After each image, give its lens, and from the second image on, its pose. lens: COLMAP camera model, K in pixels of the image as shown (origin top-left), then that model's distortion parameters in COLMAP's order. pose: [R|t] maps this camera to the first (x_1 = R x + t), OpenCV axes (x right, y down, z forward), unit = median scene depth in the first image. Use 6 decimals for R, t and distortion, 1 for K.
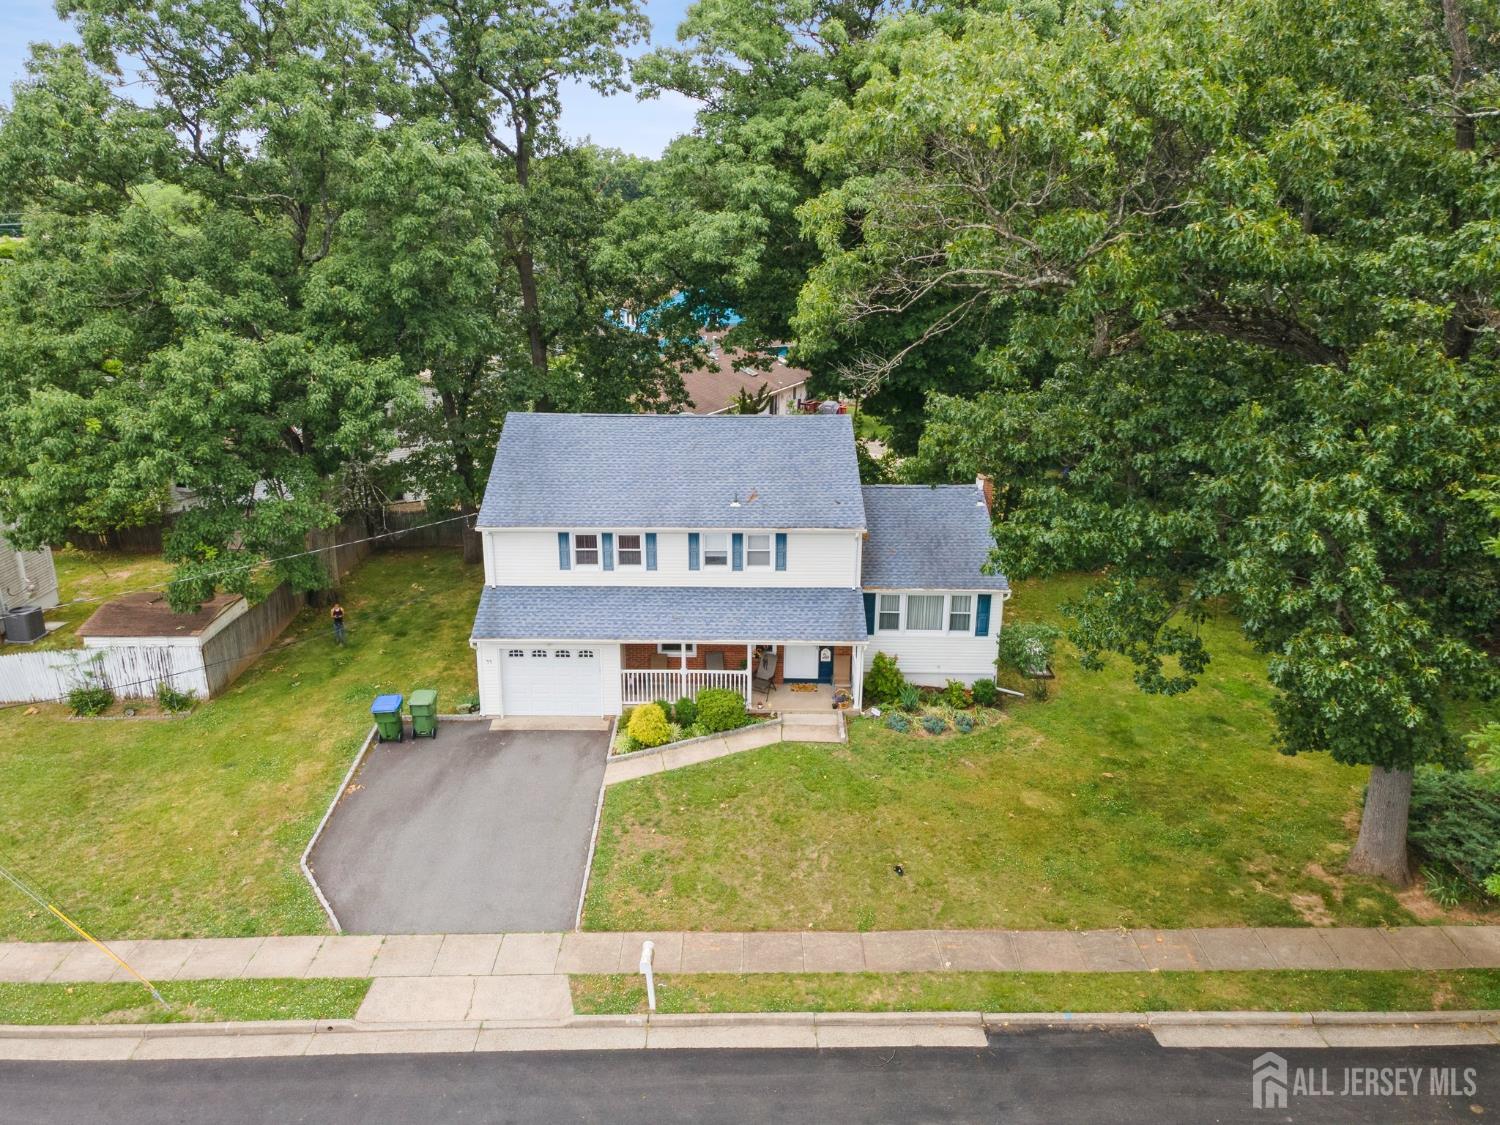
lens RADIAL K [[1120.4, 0, 750.0], [0, 1120.4, 562.5], [0, 0, 1]] dist [-0.005536, 0.097882]
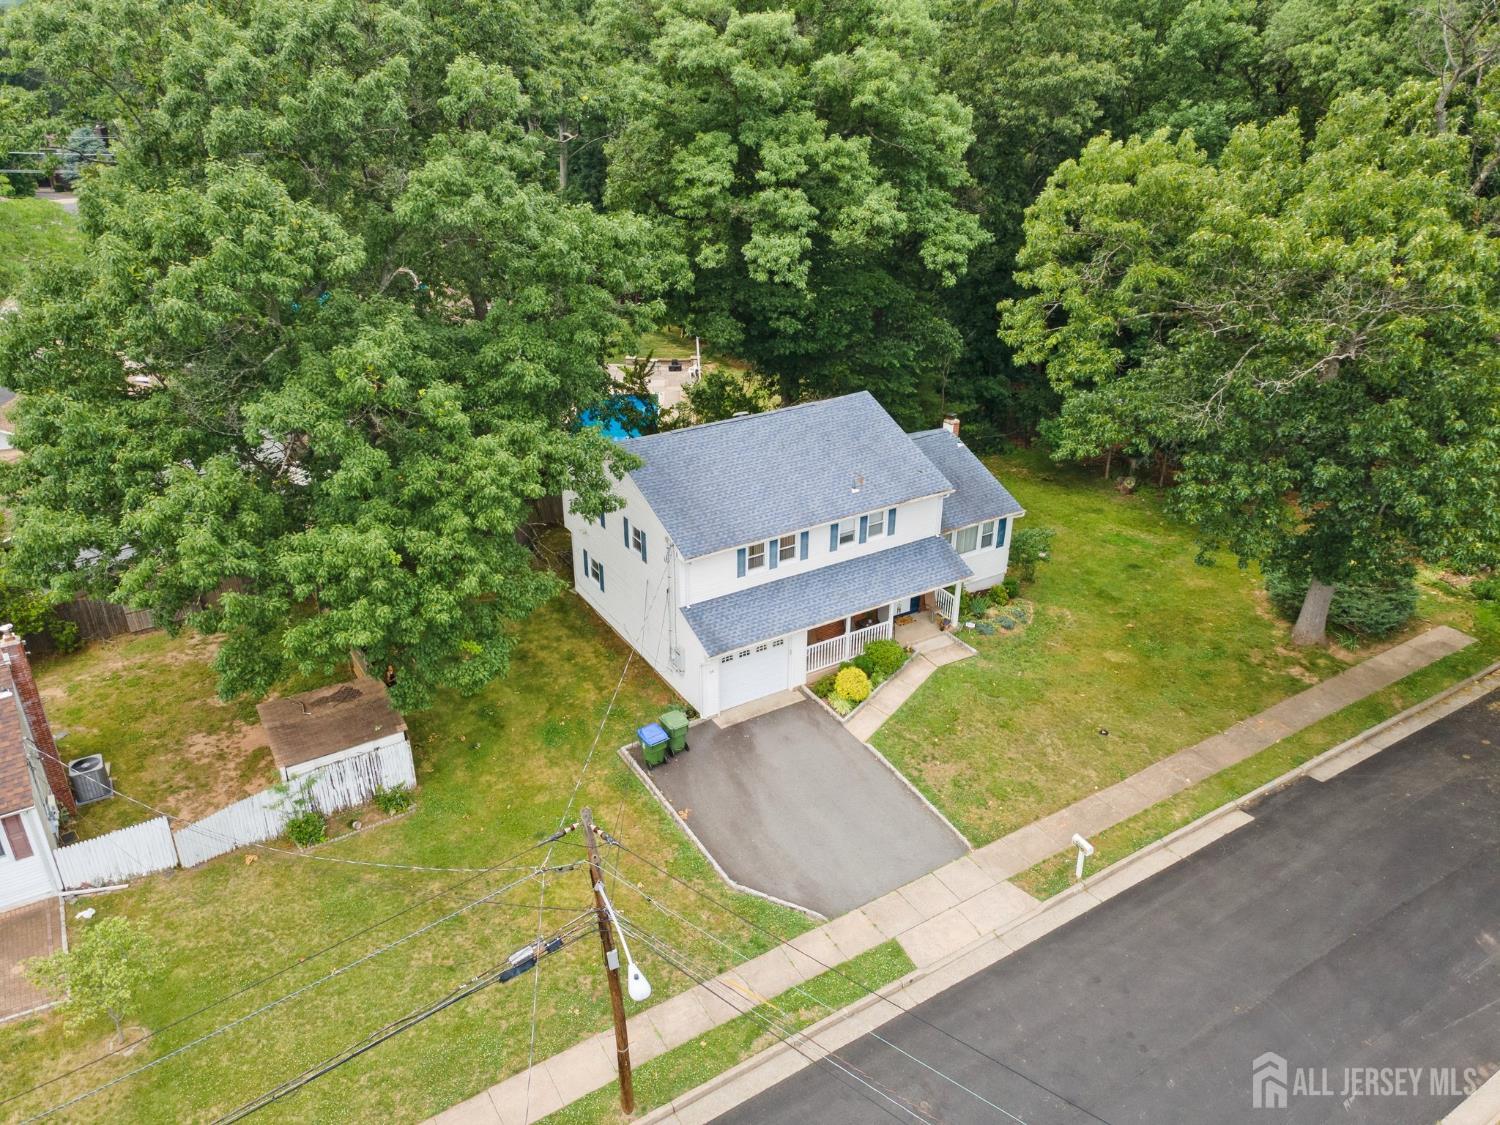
lens RADIAL K [[1071.0, 0, 771.6], [0, 1071.0, 608.4], [0, 0, 1]] dist [0.037571, -0.000147]
pose [[0.848692, -0.255359, 0.463155, -0.661114], [0.168179, 0.960565, 0.221430, -0.201503], [-0.501435, -0.110033, 0.858170, 0.048696]]
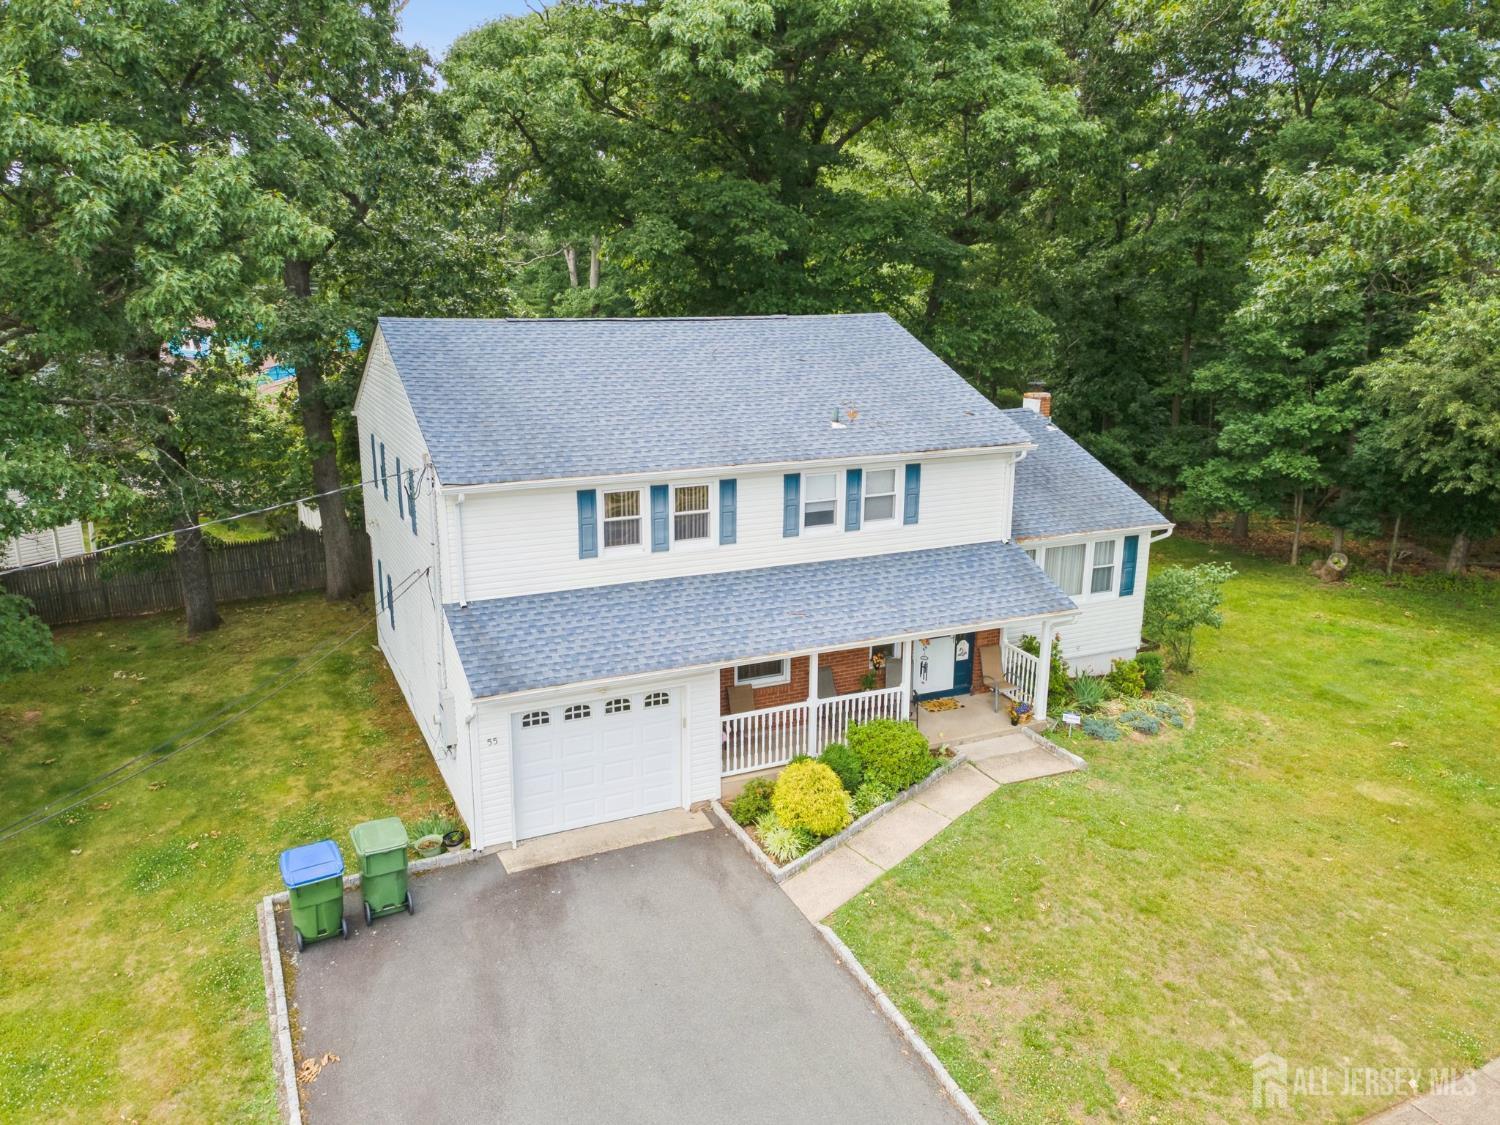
lens RADIAL K [[1120.4, 0, 750.0], [0, 1120.4, 562.5], [0, 0, 1]] dist [-0.005536, 0.097882]
pose [[0.904428, -0.107752, 0.412796, -0.328193], [0.136109, 0.989893, -0.039822, 0.042537], [-0.404333, 0.092202, 0.909953, 0.465468]]
